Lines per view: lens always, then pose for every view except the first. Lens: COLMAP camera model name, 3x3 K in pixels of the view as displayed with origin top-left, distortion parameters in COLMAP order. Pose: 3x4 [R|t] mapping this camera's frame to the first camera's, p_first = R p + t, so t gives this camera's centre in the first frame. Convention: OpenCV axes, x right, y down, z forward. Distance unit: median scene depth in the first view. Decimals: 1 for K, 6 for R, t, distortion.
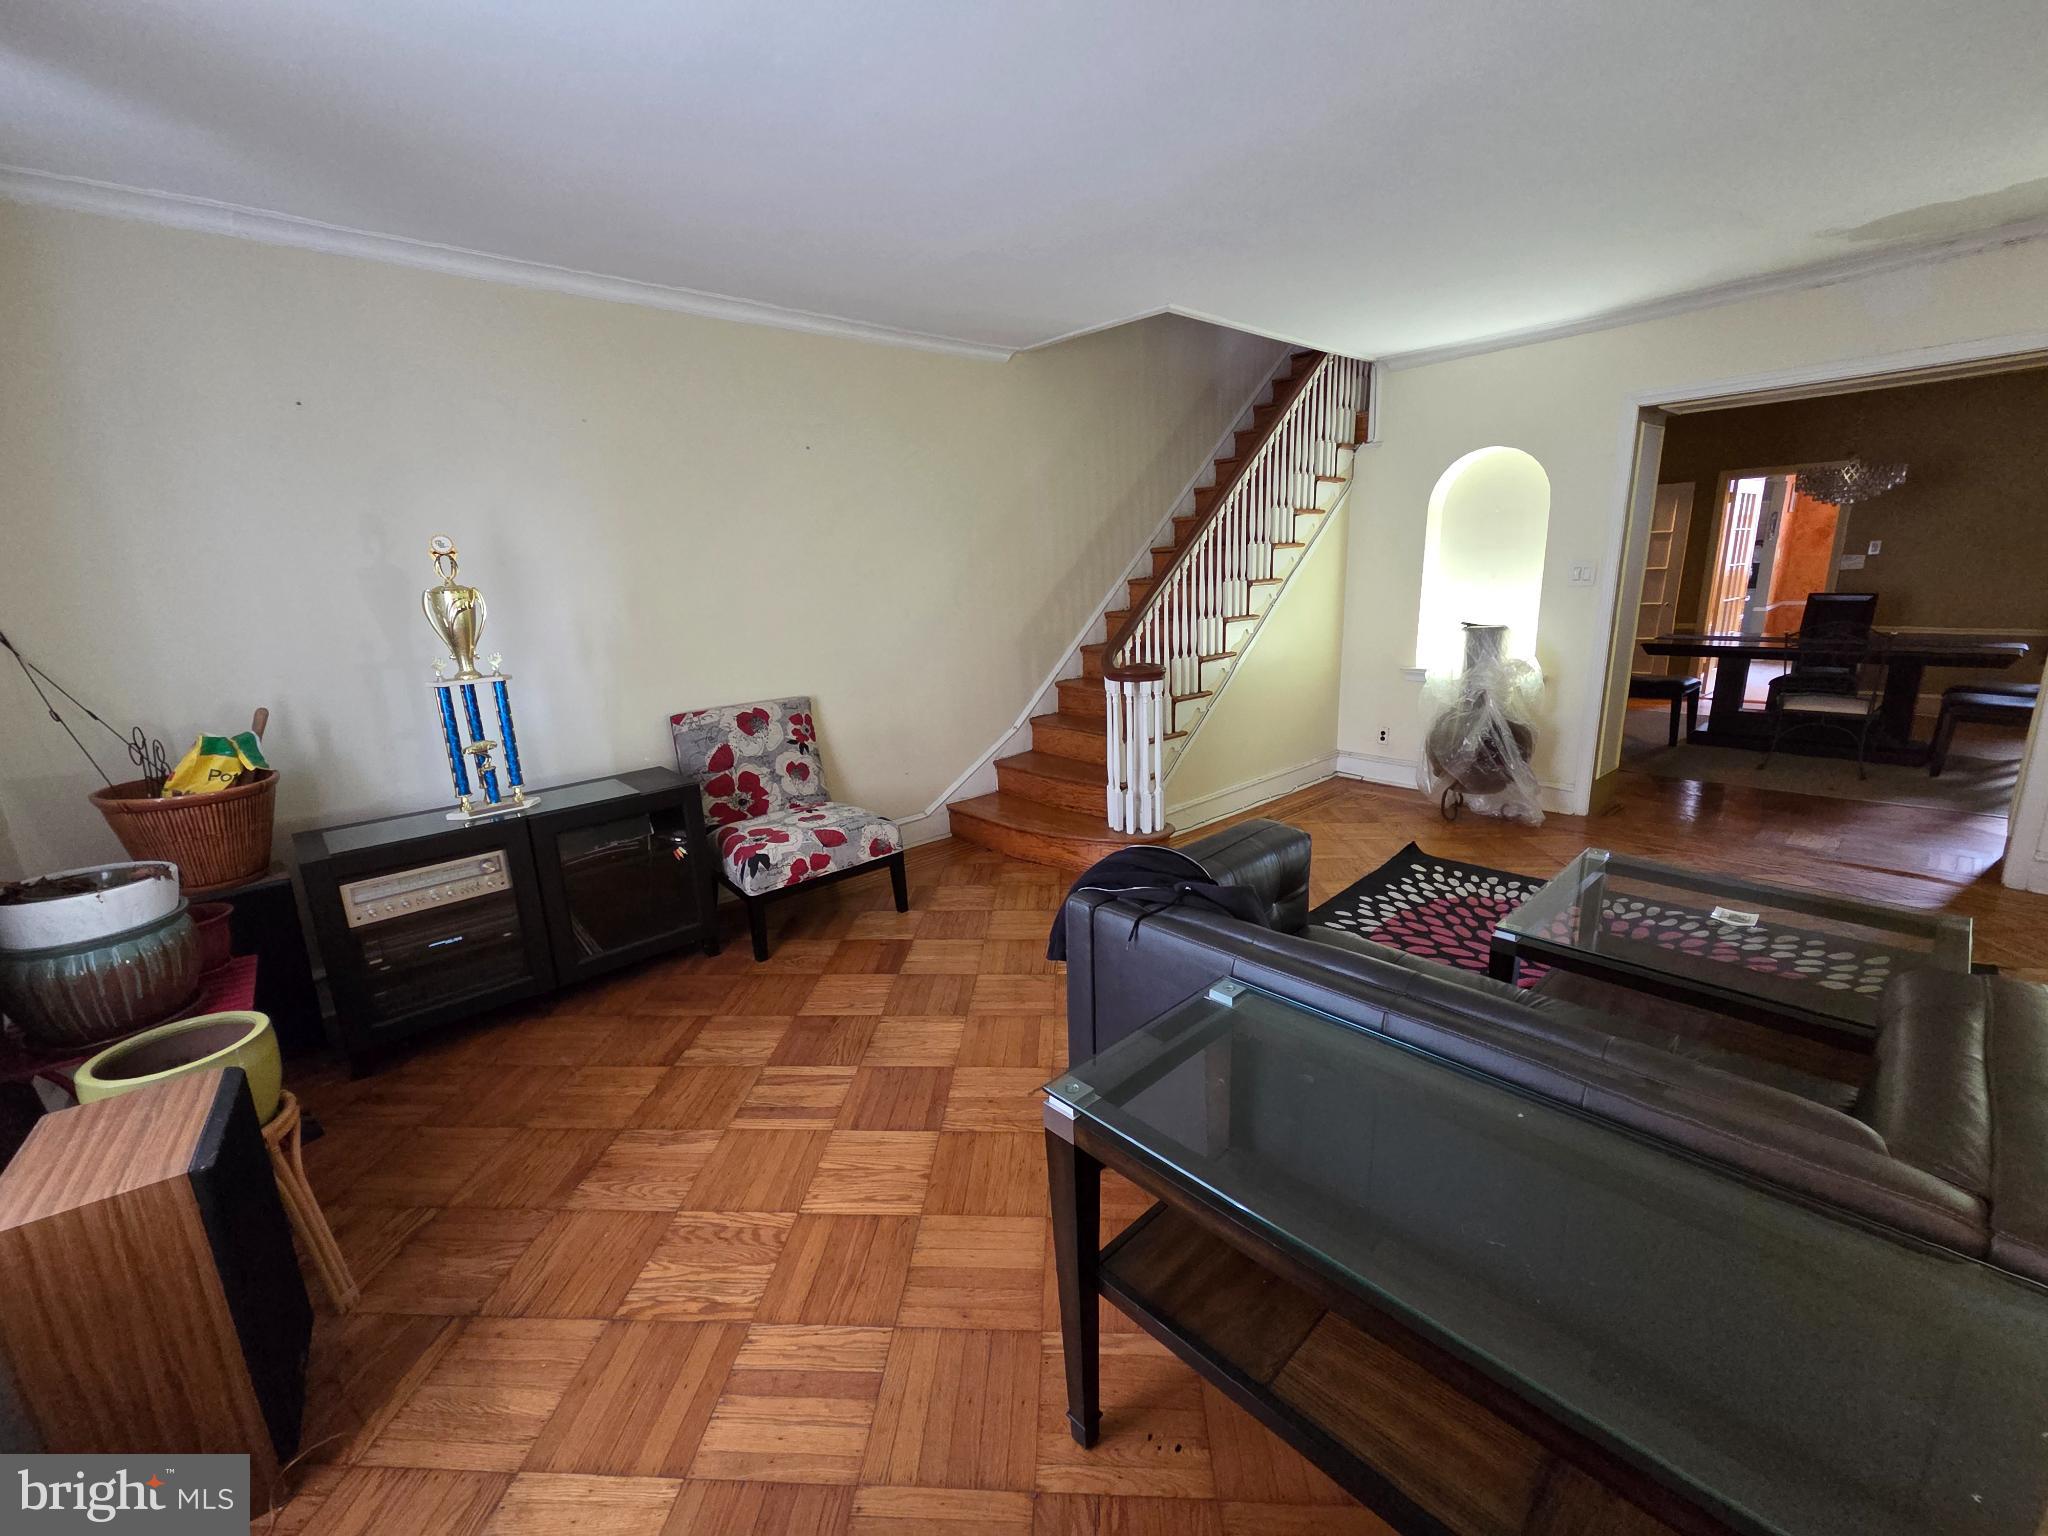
lens RADIAL K [[838.7, 0, 1018.5], [0, 838.7, 768.4], [0, 0, 1]] dist [0.004041, 0.000027]
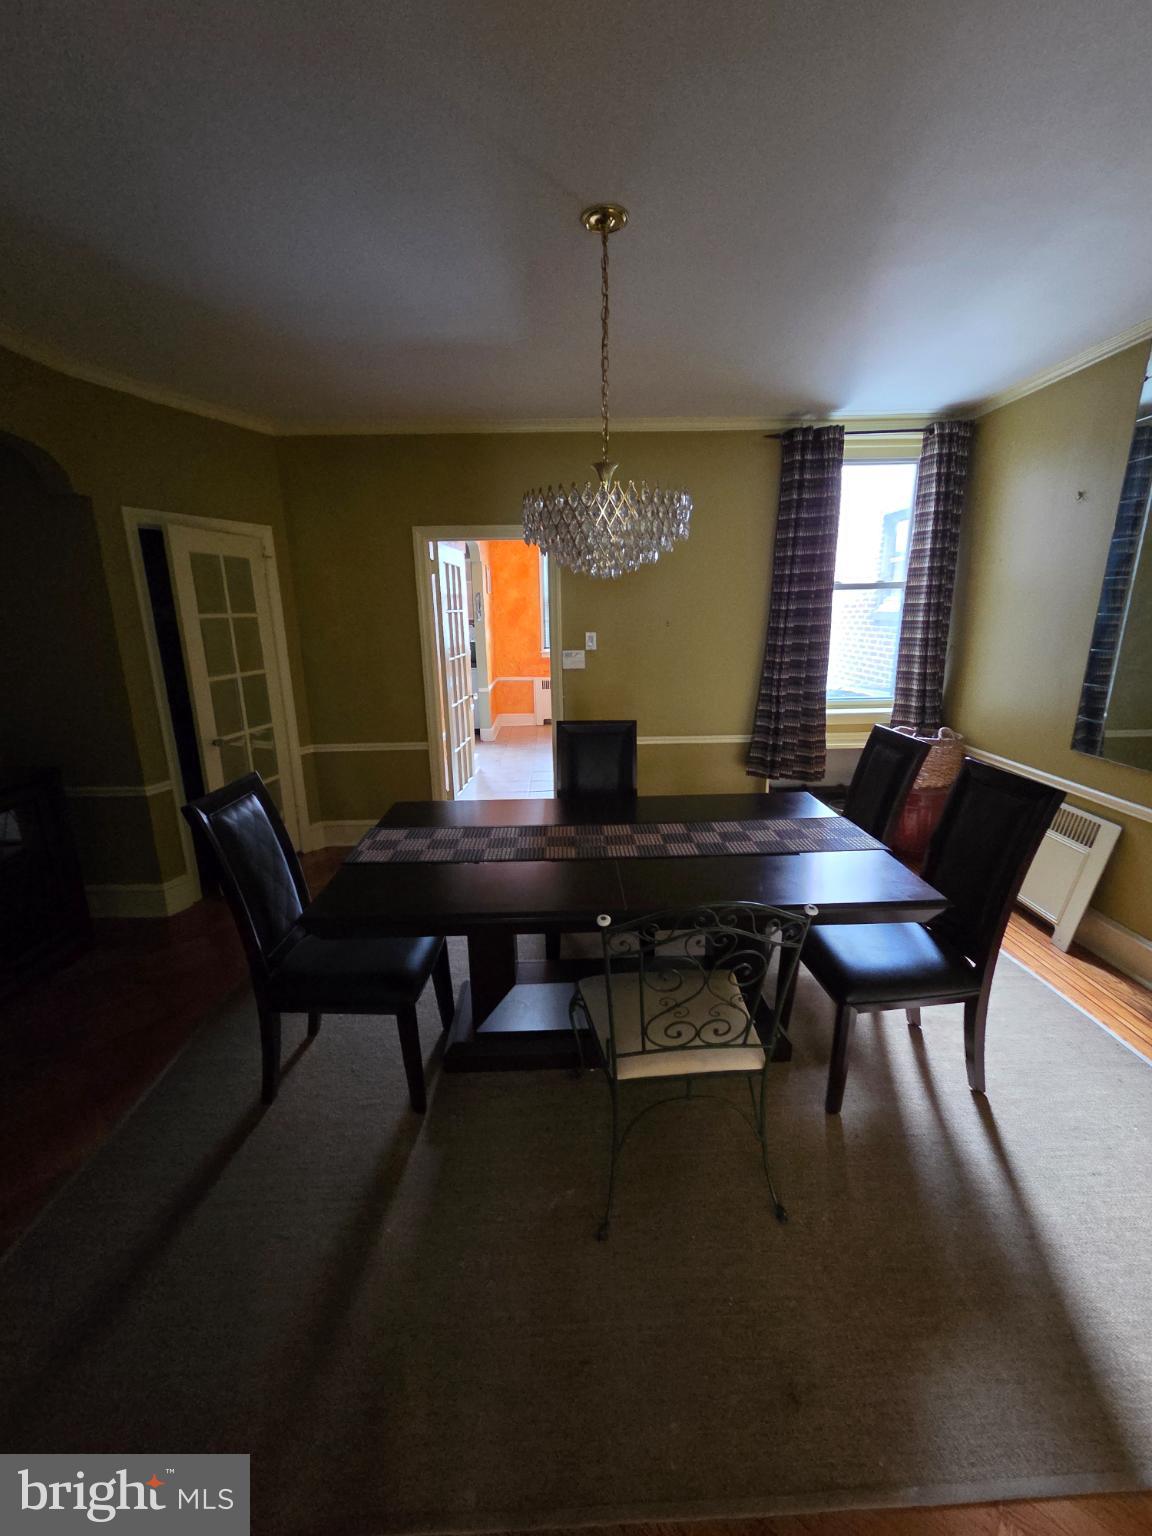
lens RADIAL K [[629.0, 0, 576.9], [0, 629.0, 770.1], [0, 0, 1]] dist [0.004041, 0.000027]
pose [[0.642571, -0.162503, 0.748796, 0.497614], [0.169838, 0.983149, 0.067618, -0.167766], [-0.747166, 0.083725, 0.659343, 0.572037]]
